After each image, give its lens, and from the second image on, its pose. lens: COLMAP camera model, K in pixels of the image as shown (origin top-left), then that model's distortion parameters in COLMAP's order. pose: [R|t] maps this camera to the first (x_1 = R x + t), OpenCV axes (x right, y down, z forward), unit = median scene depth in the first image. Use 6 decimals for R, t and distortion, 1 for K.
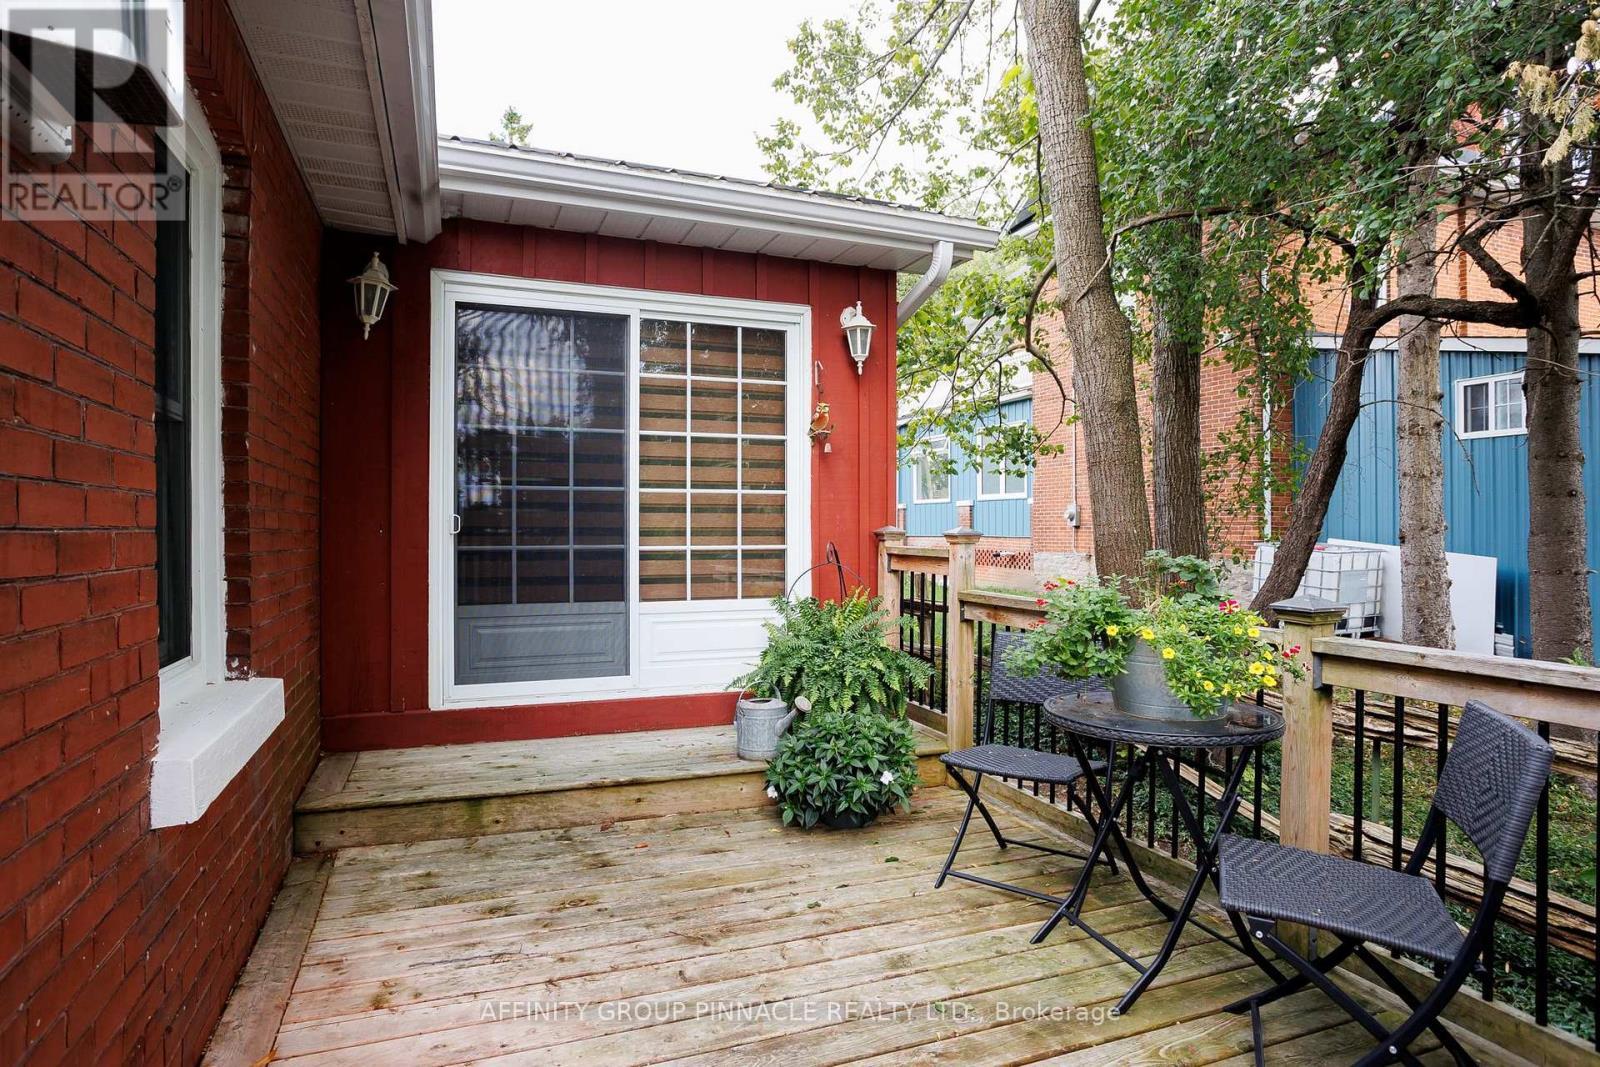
lens RADIAL K [[759.4, 0, 800.0], [0, 759.4, 533.5], [0, 0, 1]] dist [-0.066462, 0.036270]
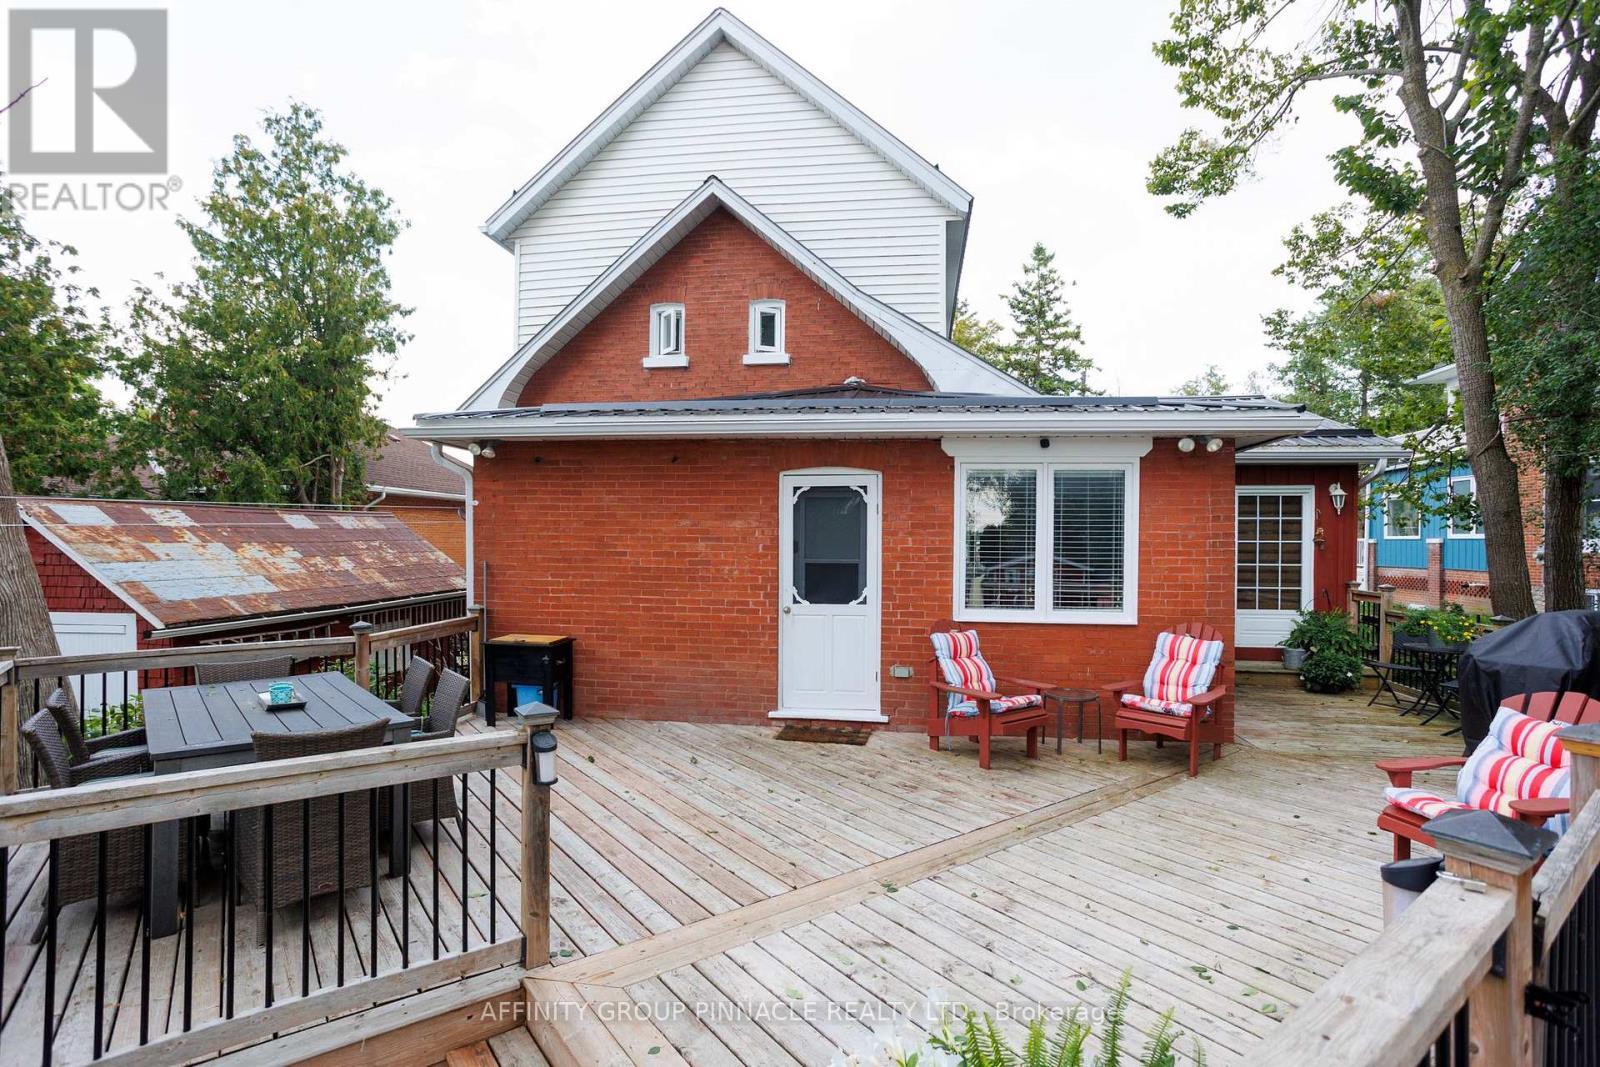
lens RADIAL K [[889.2, 0, 800.0], [0, 889.2, 533.5], [0, 0, 1]] dist [0.001616, -0.000095]
pose [[0.897989, 0.008178, -0.439943, -0.205029], [-0.008028, 0.999965, 0.002203, -0.147809], [0.439946, 0.001554, 0.898023, -2.187447]]
